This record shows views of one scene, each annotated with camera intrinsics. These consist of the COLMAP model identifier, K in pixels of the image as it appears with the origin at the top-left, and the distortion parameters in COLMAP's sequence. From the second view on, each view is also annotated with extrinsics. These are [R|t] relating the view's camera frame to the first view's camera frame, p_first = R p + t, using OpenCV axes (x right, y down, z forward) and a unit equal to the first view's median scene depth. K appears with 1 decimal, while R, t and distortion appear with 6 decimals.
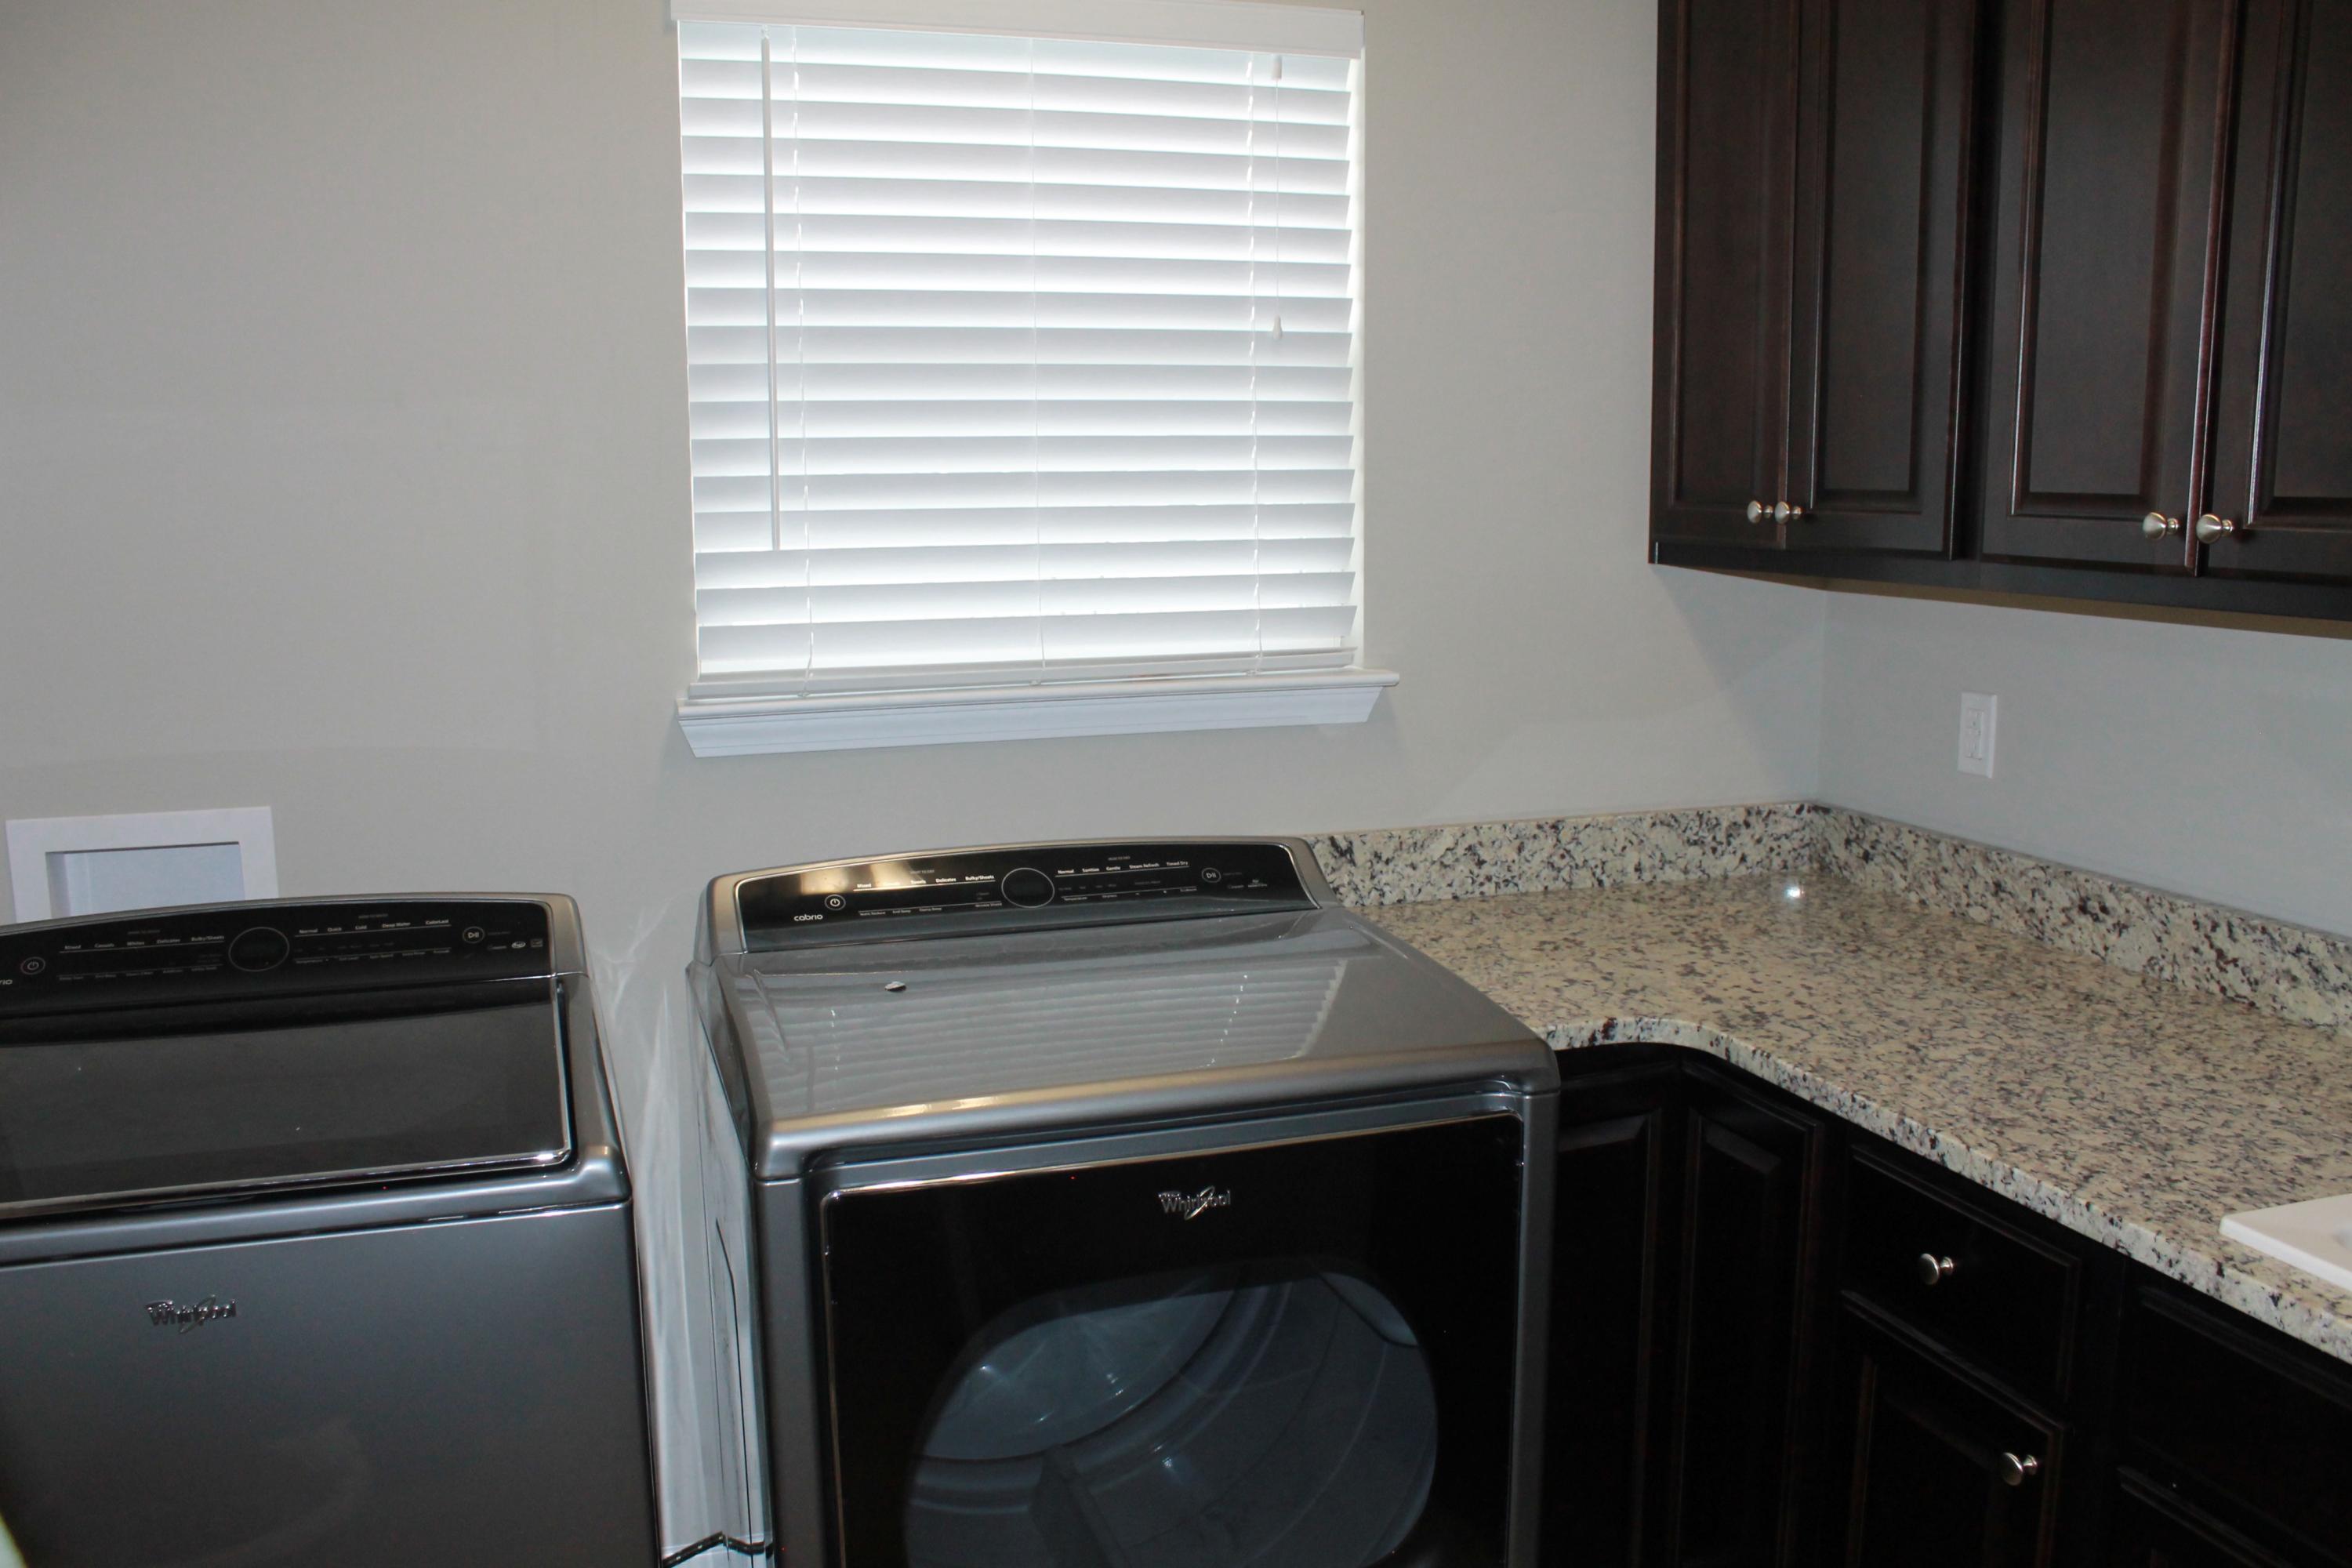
lens RADIAL K [[1968.9, 0, 1165.3], [0, 1968.9, 783.2], [0, 0, 1]] dist [-0.153216, 0.131316]
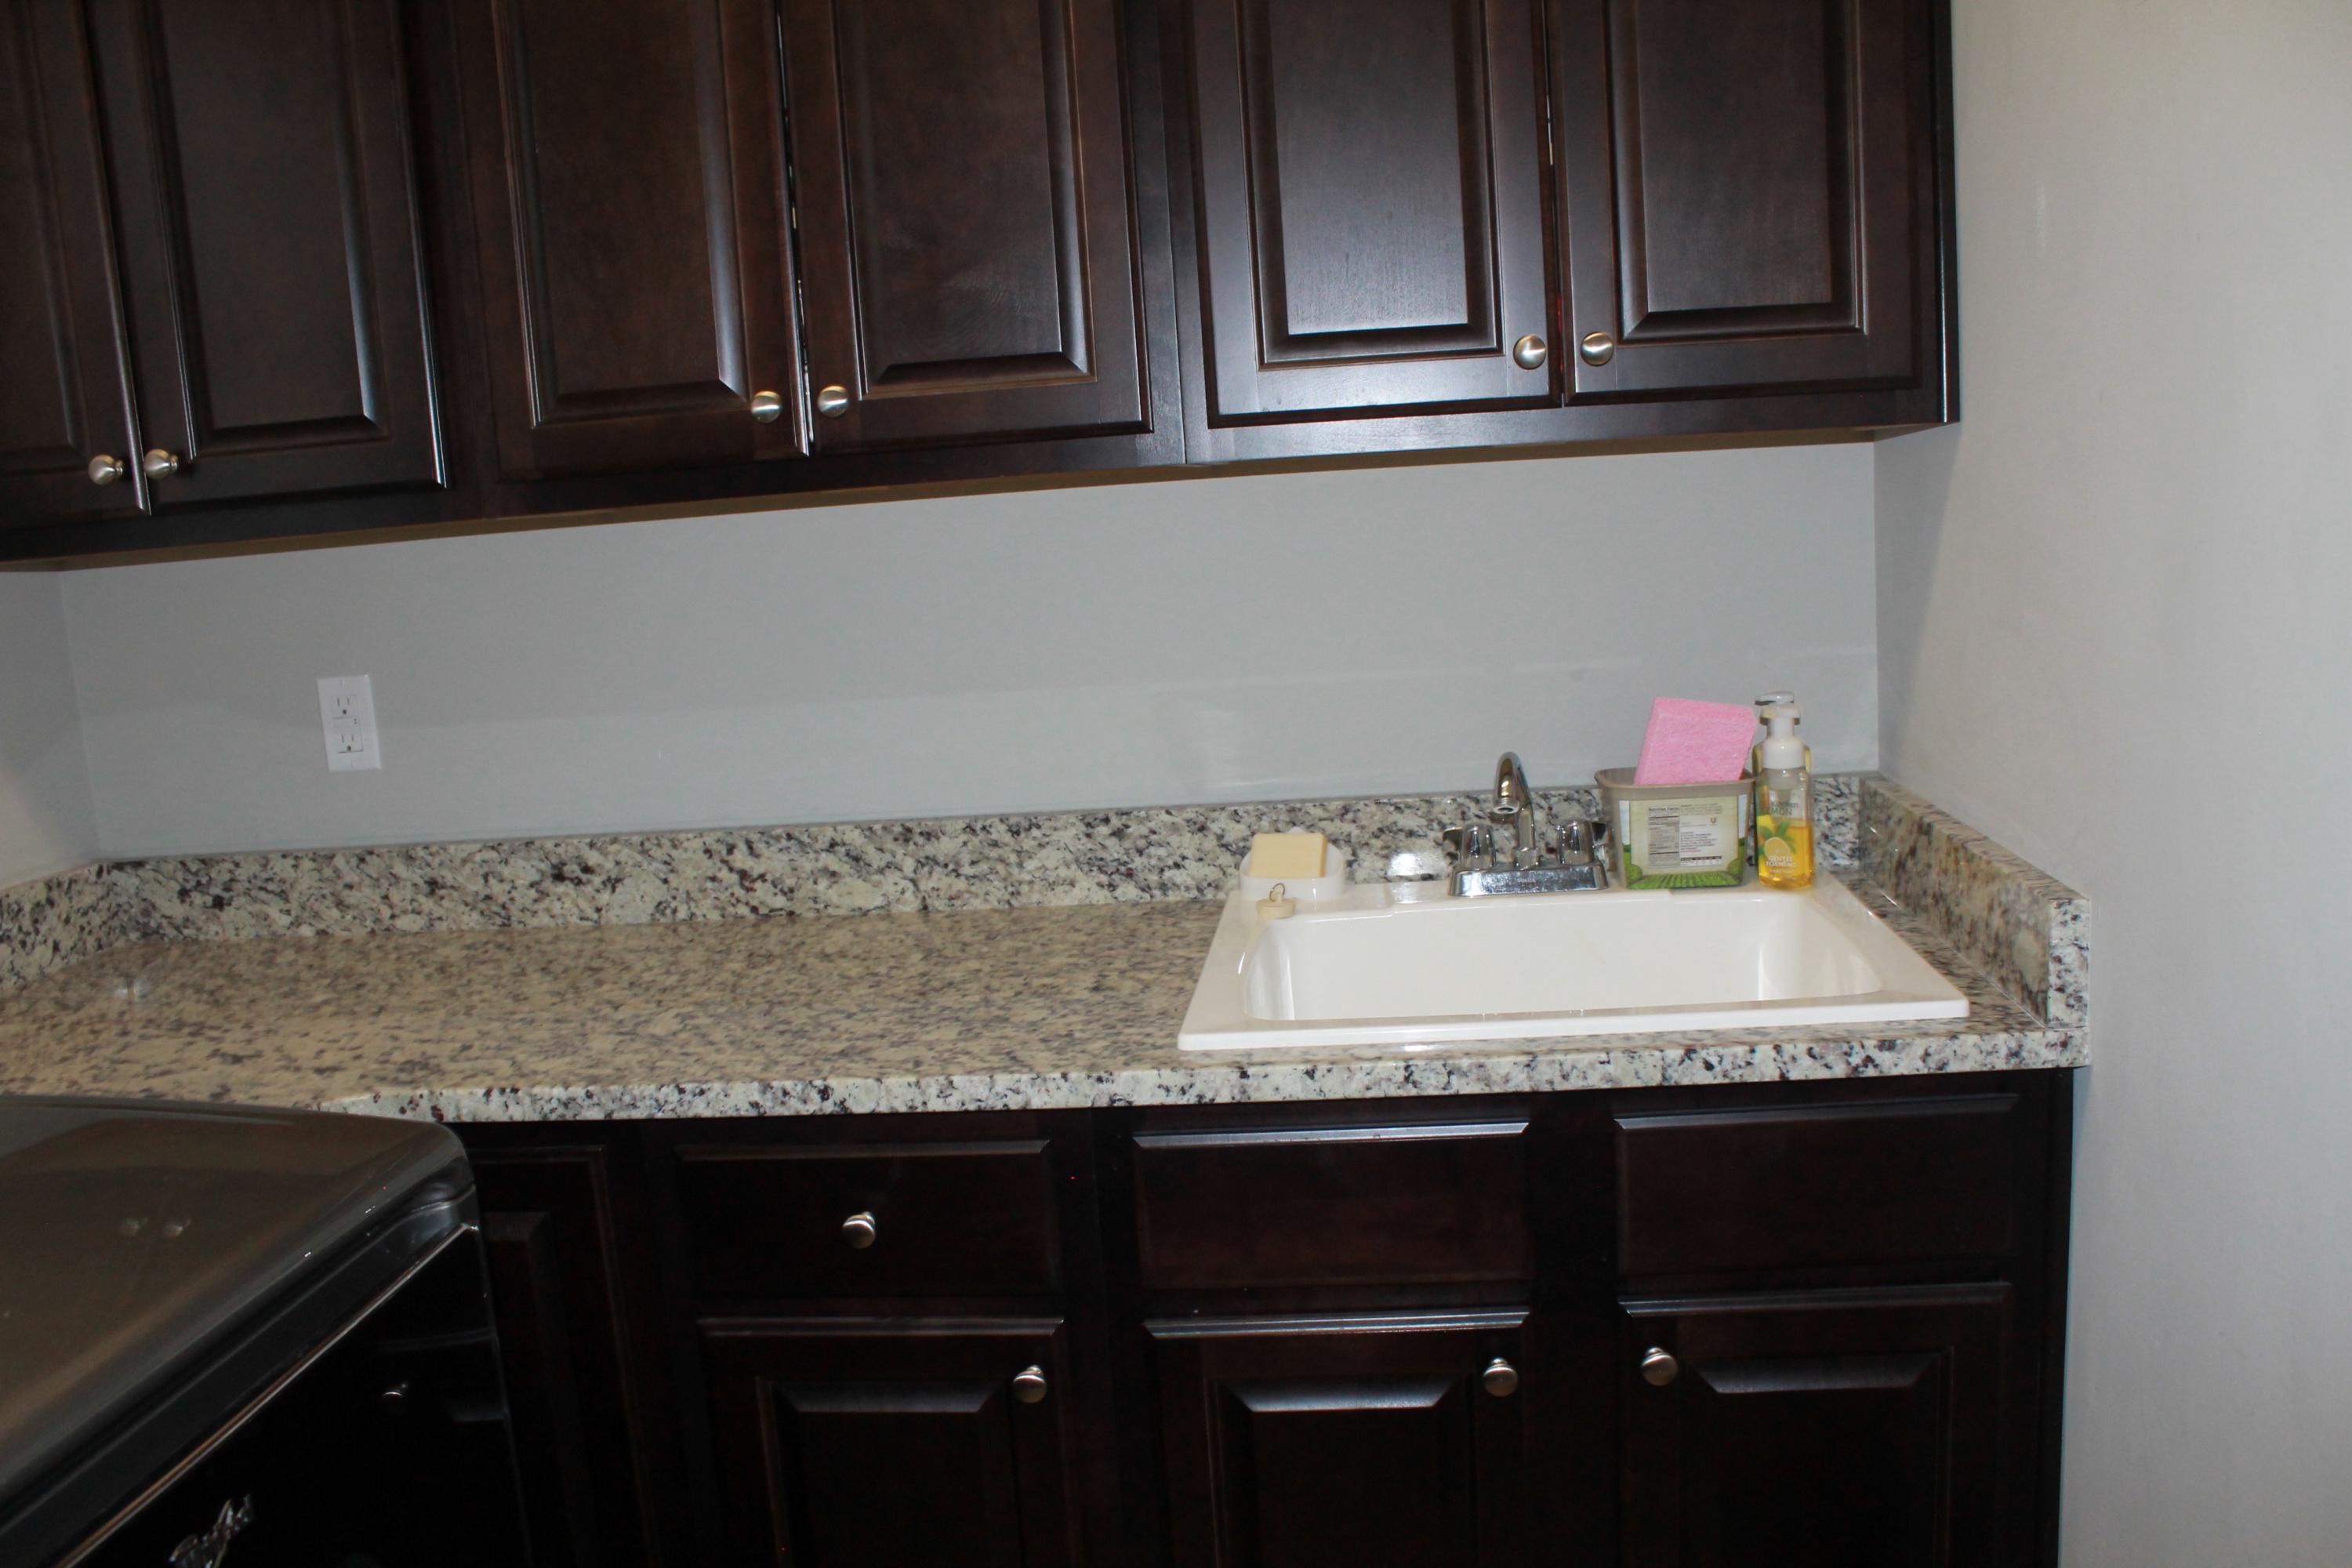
lens RADIAL K [[1968.9, 0, 1172.0], [0, 1968.9, 781.0], [0, 0, 1]] dist [-0.153216, 0.131316]
pose [[0.415236, -0.161402, 0.895281, -0.242271], [0.207908, 0.974926, 0.079332, 0.009409], [-0.885637, 0.153195, 0.438381, 0.359358]]
